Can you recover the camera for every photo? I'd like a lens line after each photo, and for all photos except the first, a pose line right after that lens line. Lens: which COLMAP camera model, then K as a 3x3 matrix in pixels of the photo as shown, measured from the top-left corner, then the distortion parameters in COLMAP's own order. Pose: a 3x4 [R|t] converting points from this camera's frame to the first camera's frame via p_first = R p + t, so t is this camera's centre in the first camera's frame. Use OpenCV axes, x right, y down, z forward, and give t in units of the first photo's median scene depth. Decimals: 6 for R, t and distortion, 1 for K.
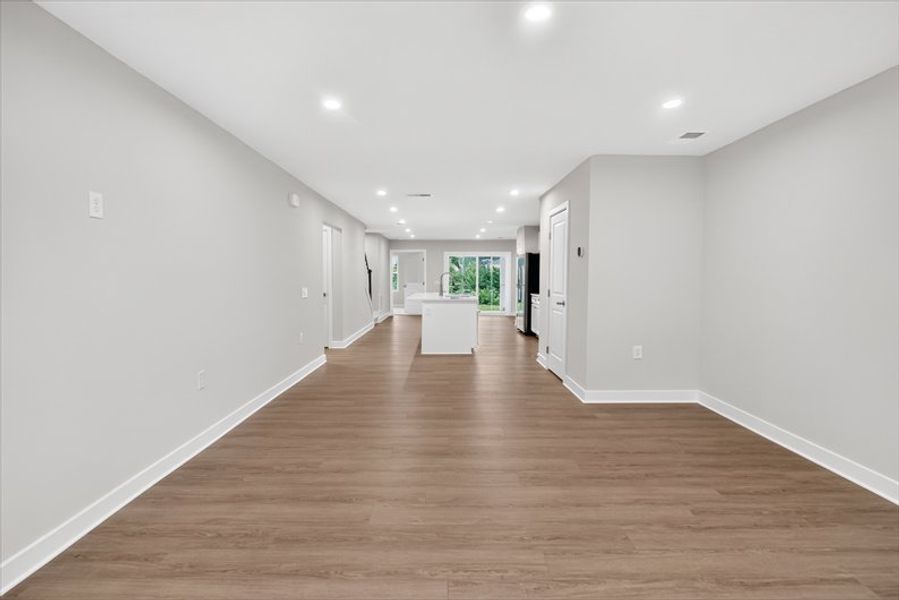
lens RADIAL K [[490.3, 0, 444.2], [0, 490.3, 301.3], [0, 0, 1]] dist [-0.000544, -0.000970]
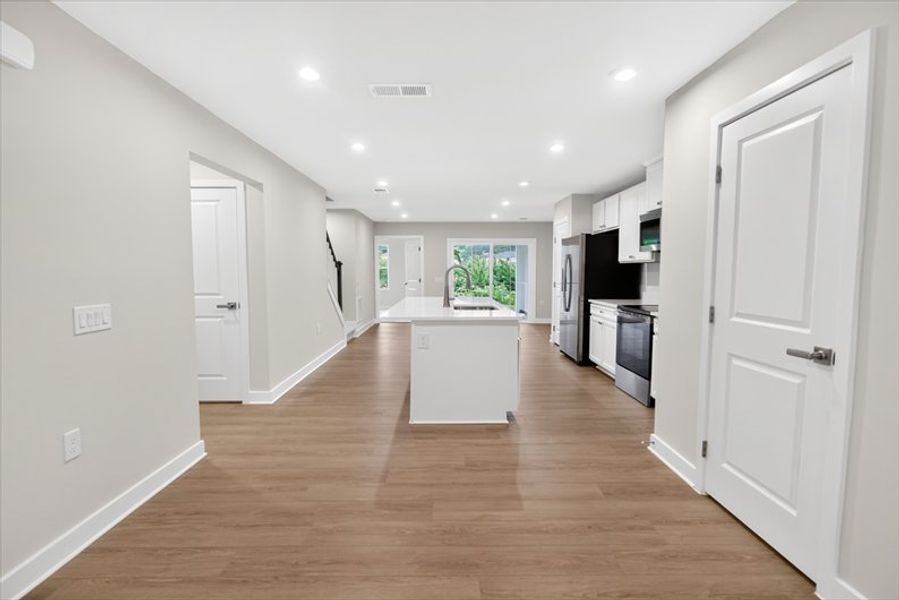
lens RADIAL K [[490.3, 0, 444.2], [0, 490.3, 301.3], [0, 0, 1]] dist [-0.000544, -0.000970]
pose [[1.000000, -0.000381, 0.000212, -0.008152], [0.000378, 0.999929, 0.011875, -0.021519], [-0.000217, -0.011875, 0.999929, 0.385501]]
